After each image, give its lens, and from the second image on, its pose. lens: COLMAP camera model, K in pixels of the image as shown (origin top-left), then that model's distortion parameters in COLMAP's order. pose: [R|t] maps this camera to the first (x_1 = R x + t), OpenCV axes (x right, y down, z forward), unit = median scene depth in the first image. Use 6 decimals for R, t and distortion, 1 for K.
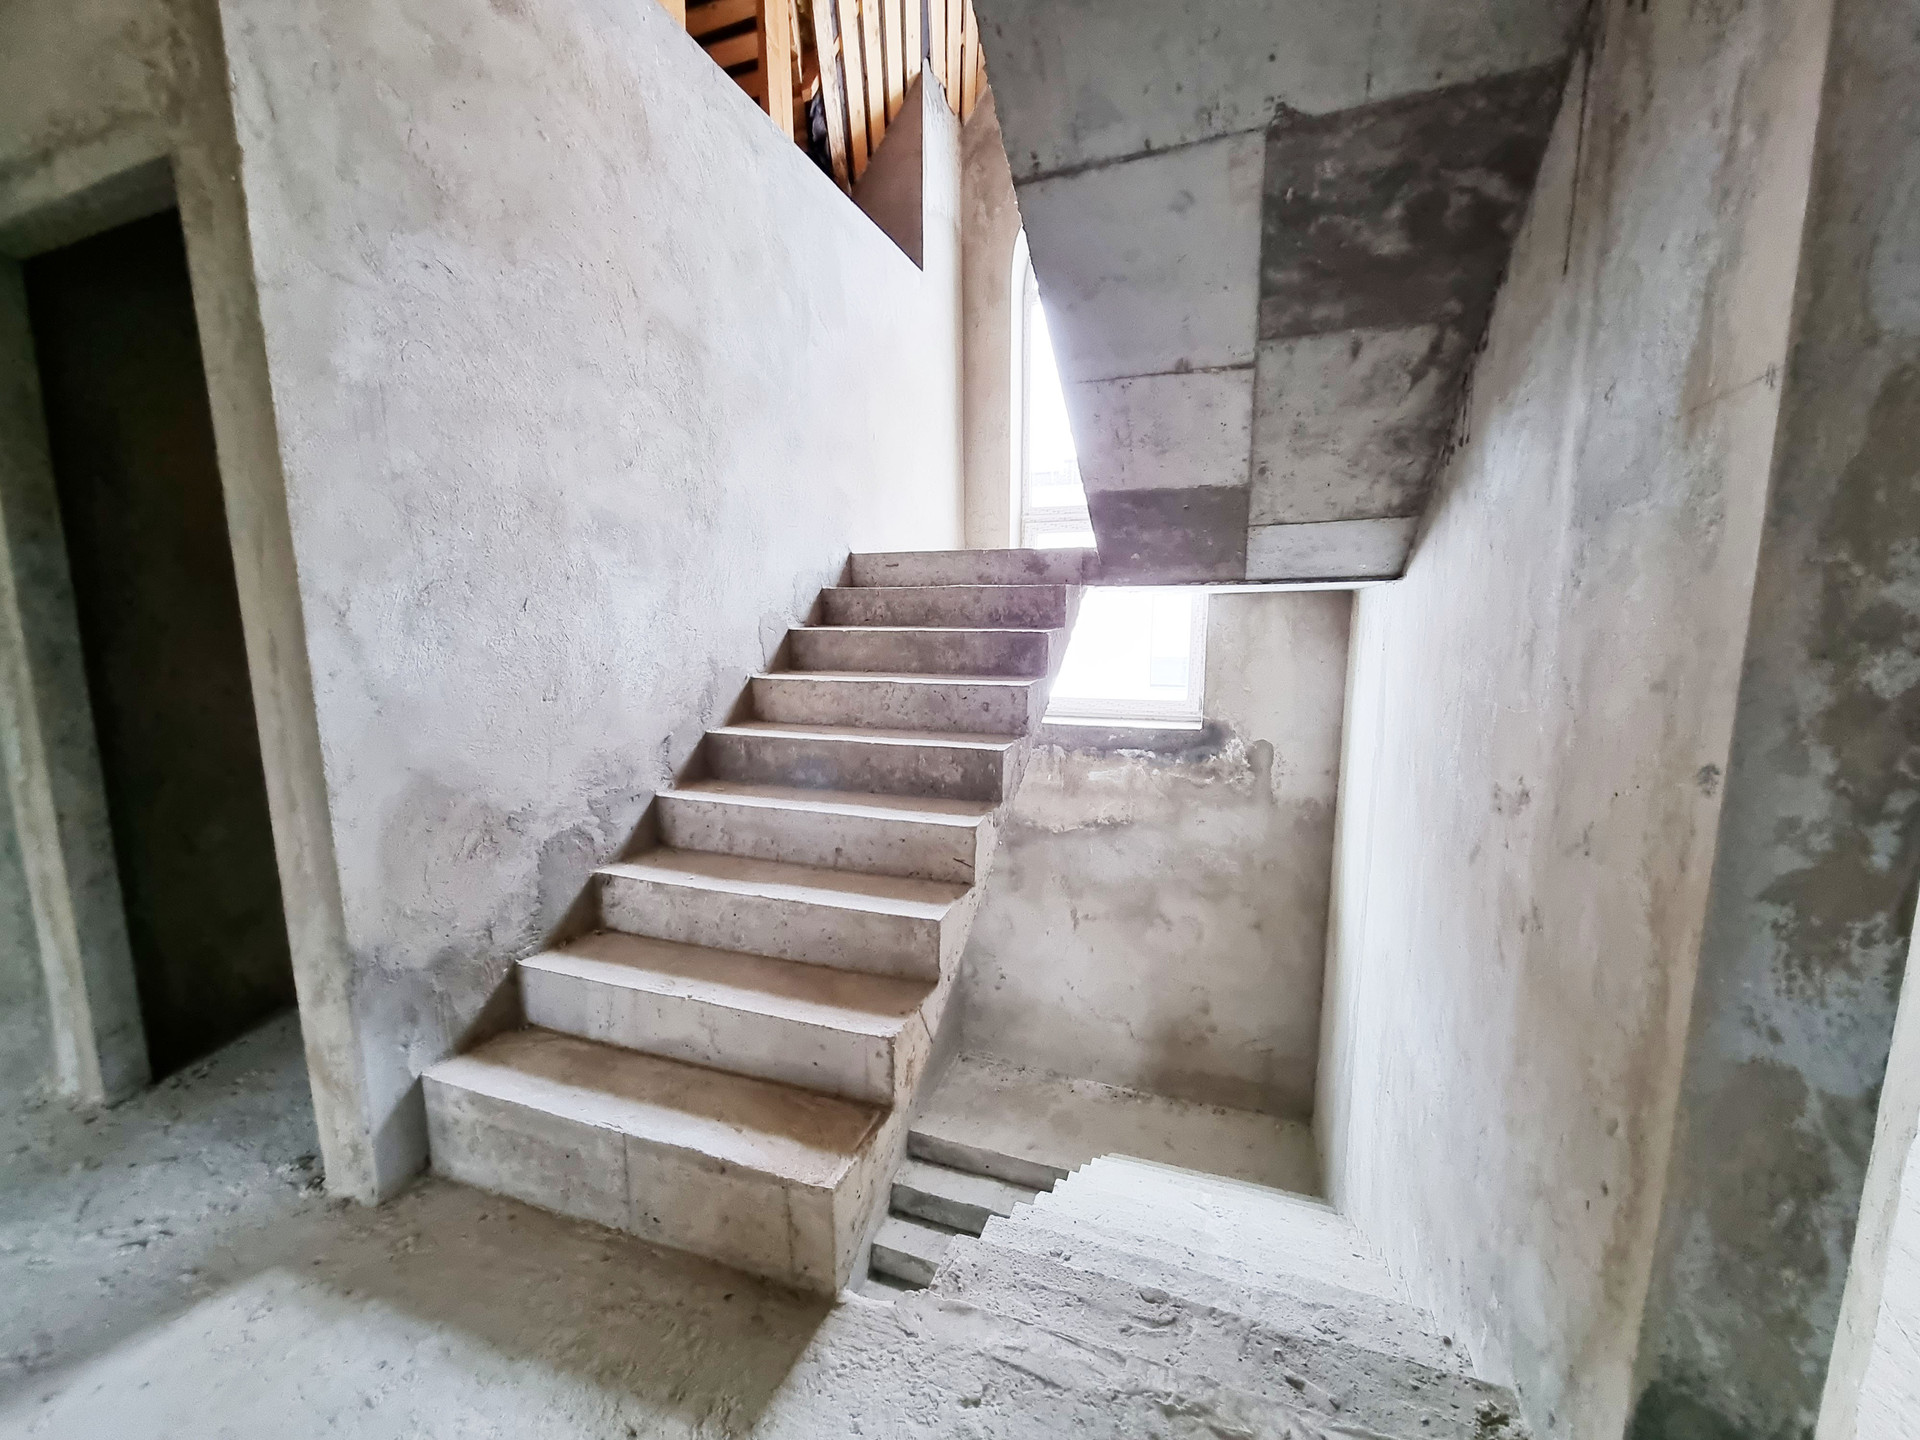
lens RADIAL K [[792.2, 0, 960.1], [0, 792.2, 731.6], [0, 0, 1]] dist [-0.001862, -0.000270]
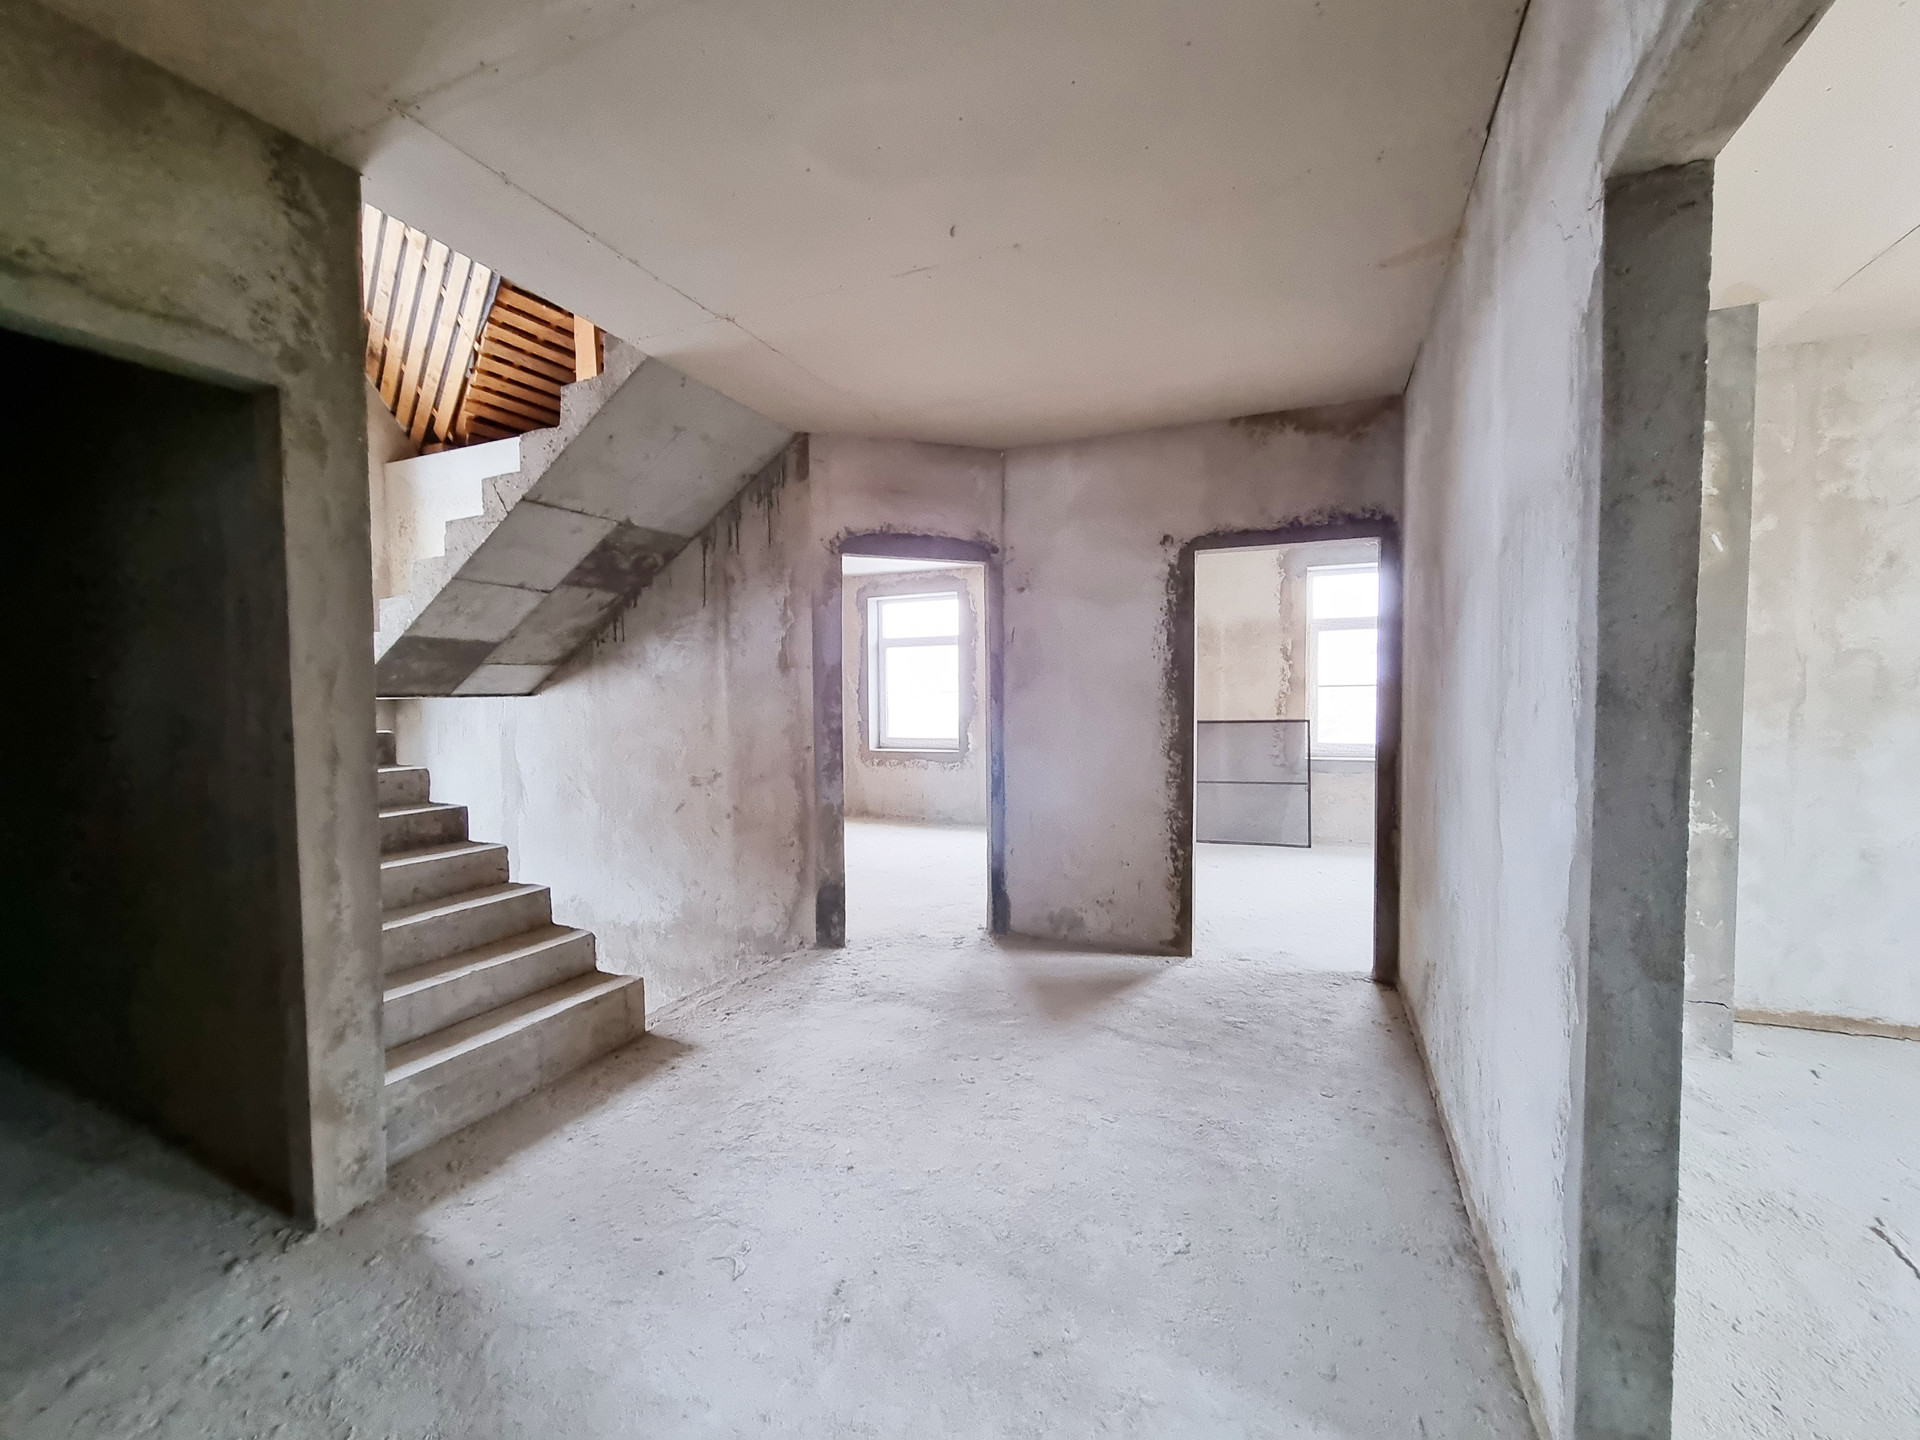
lens RADIAL K [[792.2, 0, 963.6], [0, 792.2, 721.1], [0, 0, 1]] dist [-0.001862, -0.000270]
pose [[0.055902, -0.024782, 0.998129, -1.889047], [0.156397, 0.987568, 0.015761, -0.017651], [-0.986111, 0.155224, 0.059083, -0.100824]]
